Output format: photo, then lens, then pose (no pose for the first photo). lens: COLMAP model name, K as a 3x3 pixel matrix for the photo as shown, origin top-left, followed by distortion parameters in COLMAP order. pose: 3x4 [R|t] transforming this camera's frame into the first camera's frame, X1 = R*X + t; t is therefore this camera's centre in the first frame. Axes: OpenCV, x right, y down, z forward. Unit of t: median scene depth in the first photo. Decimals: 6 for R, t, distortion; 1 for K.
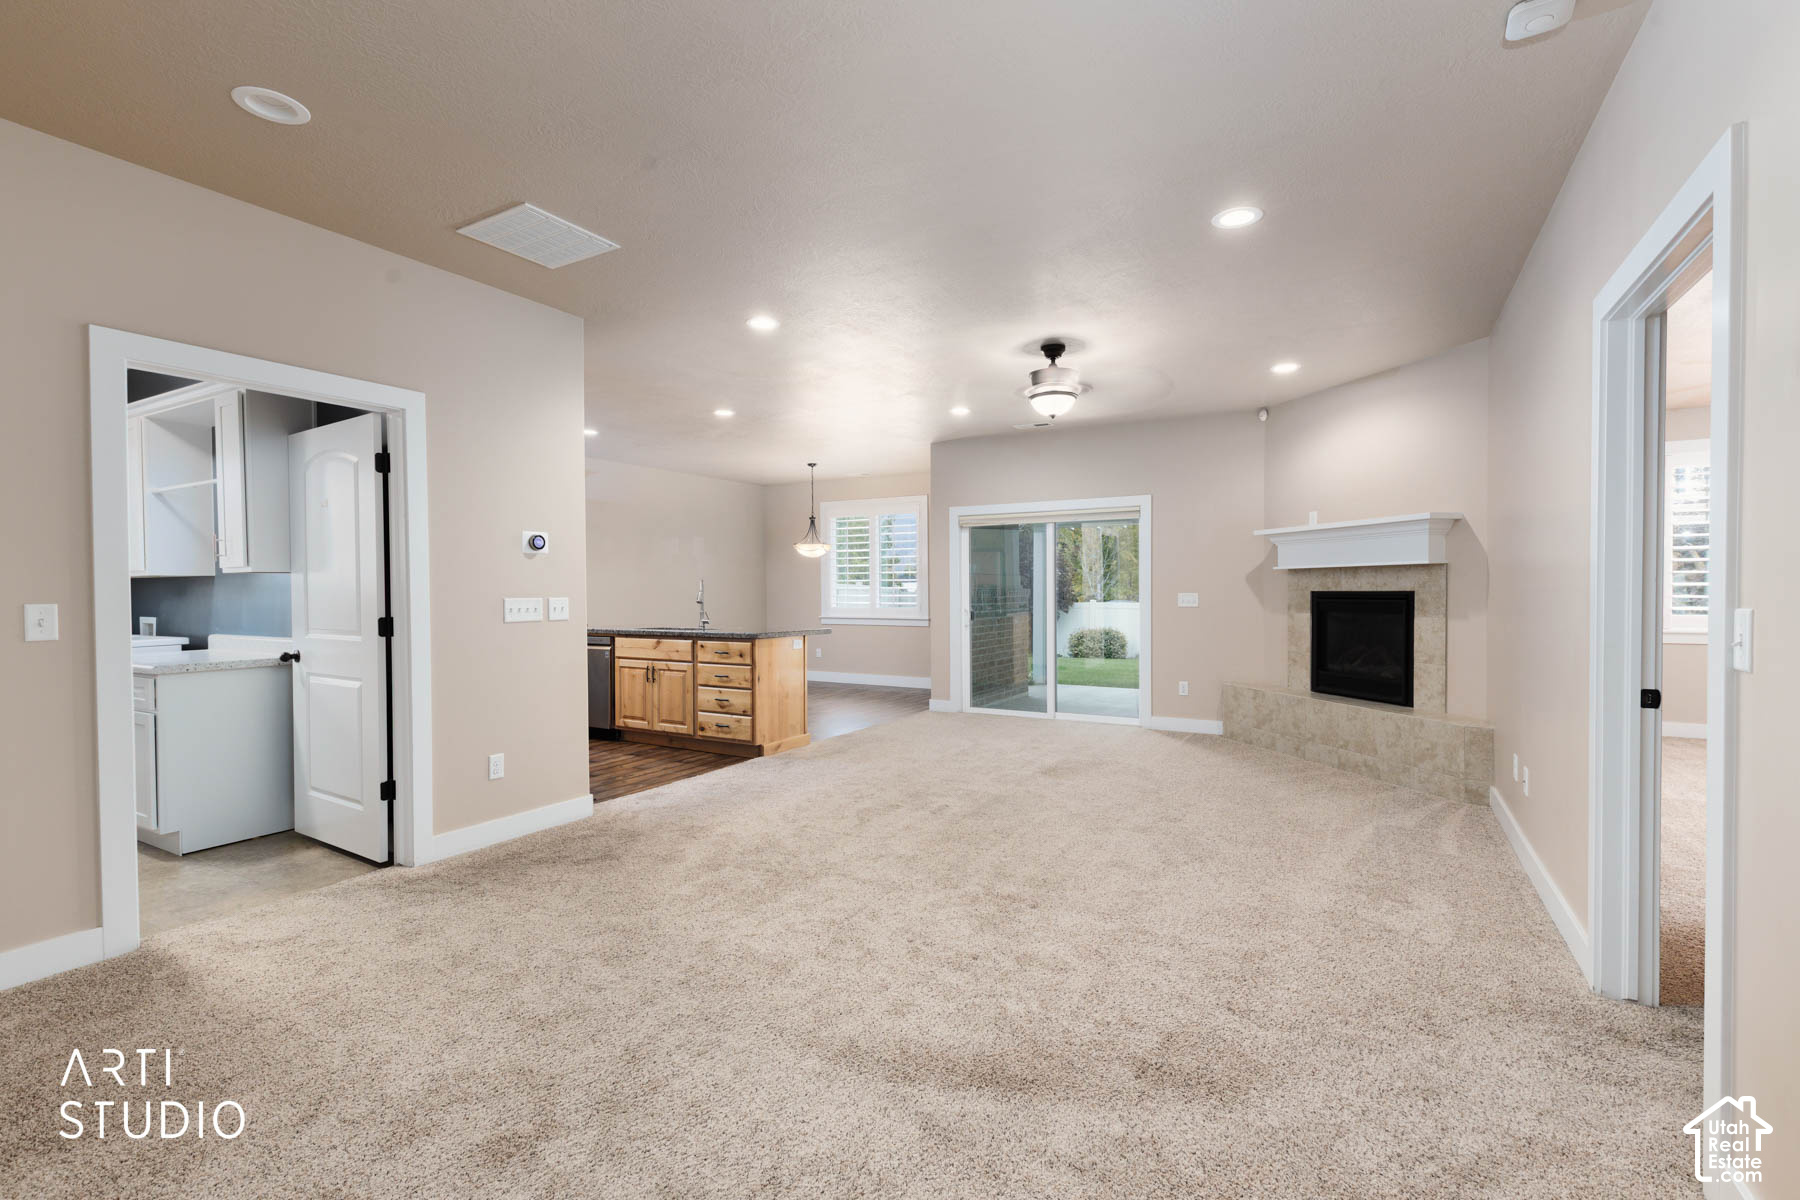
lens RADIAL K [[805.4, 0, 894.6], [0, 805.4, 601.8], [0, 0, 1]] dist [0.012072, -0.001525]
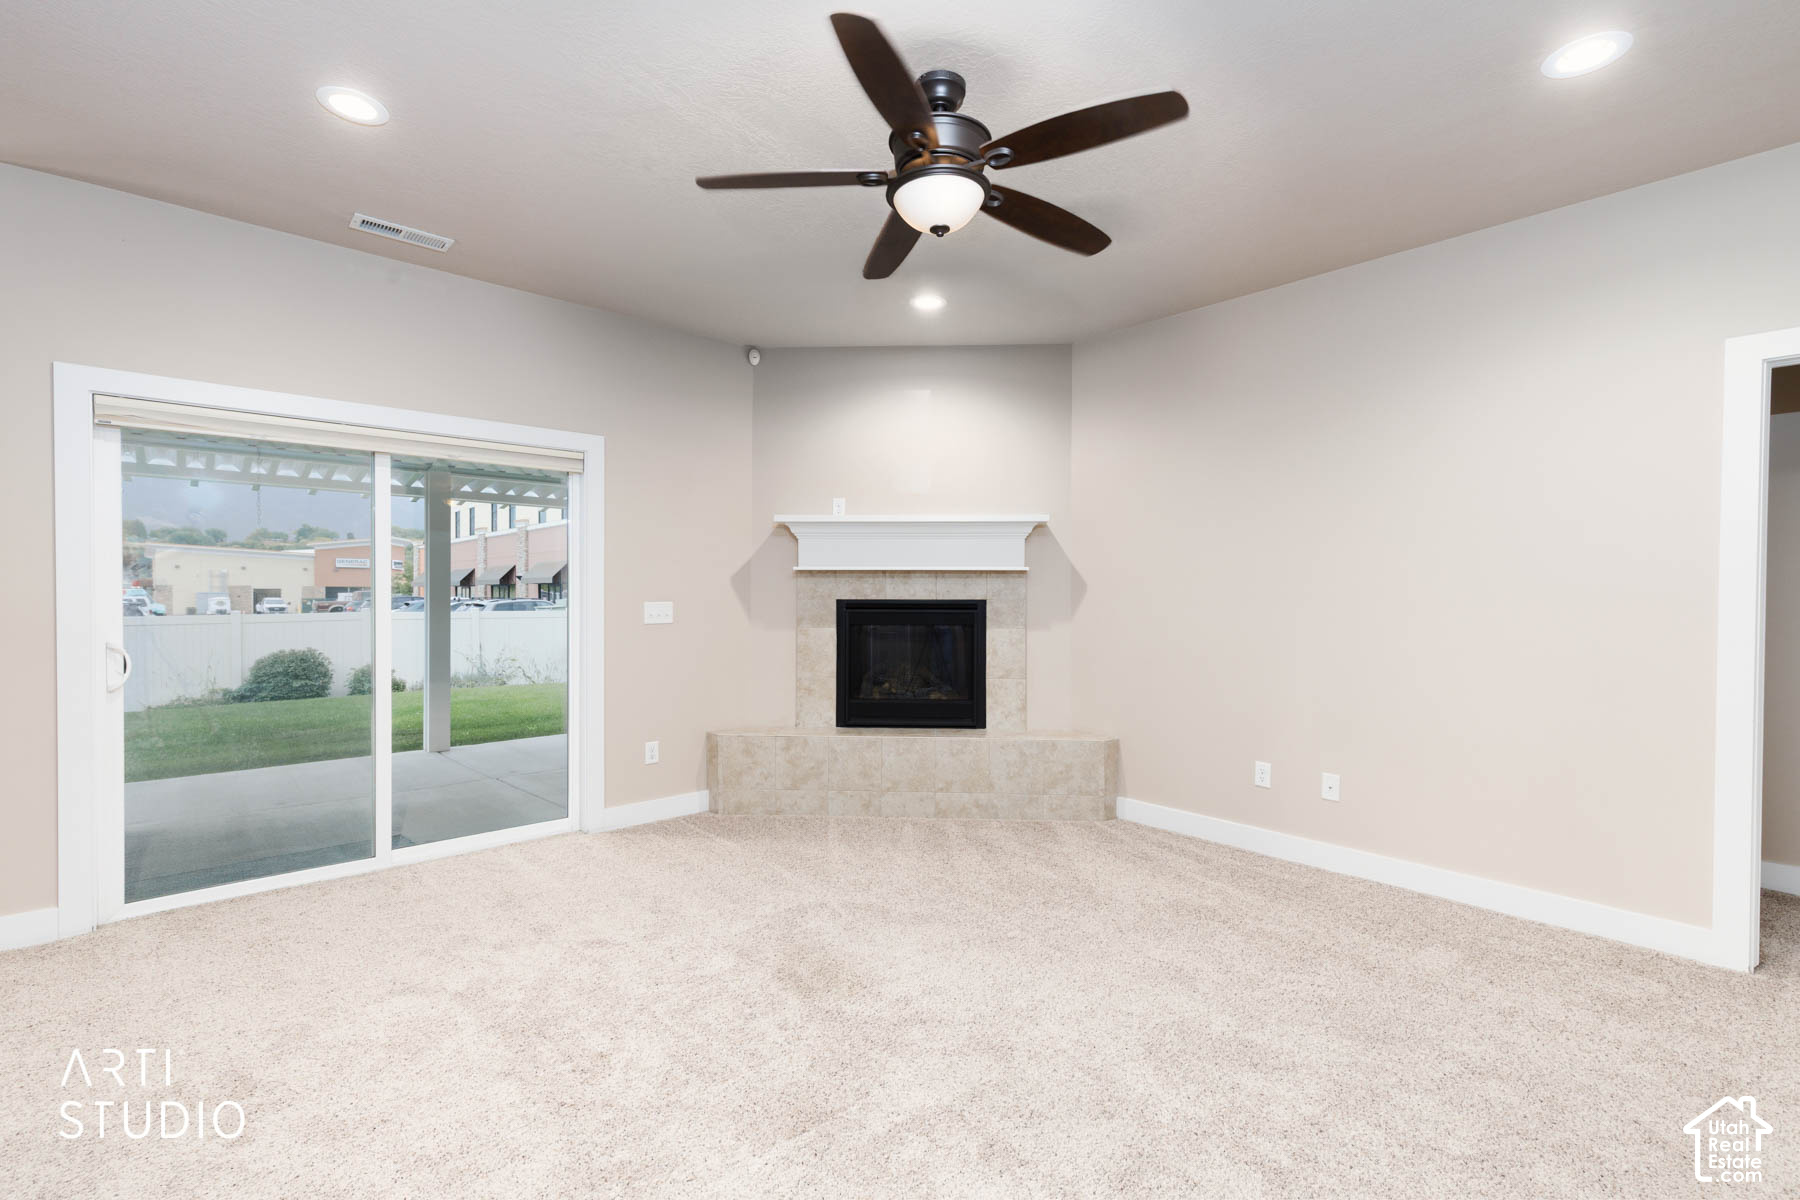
lens RADIAL K [[805.4, 0, 900.8], [0, 805.4, 600.5], [0, 0, 1]] dist [0.012072, -0.001525]
pose [[0.304697, -0.001362, 0.952448, -0.222844], [0.009239, 0.999956, -0.001525, -0.010738], [-0.952405, 0.009265, 0.304696, 0.748789]]
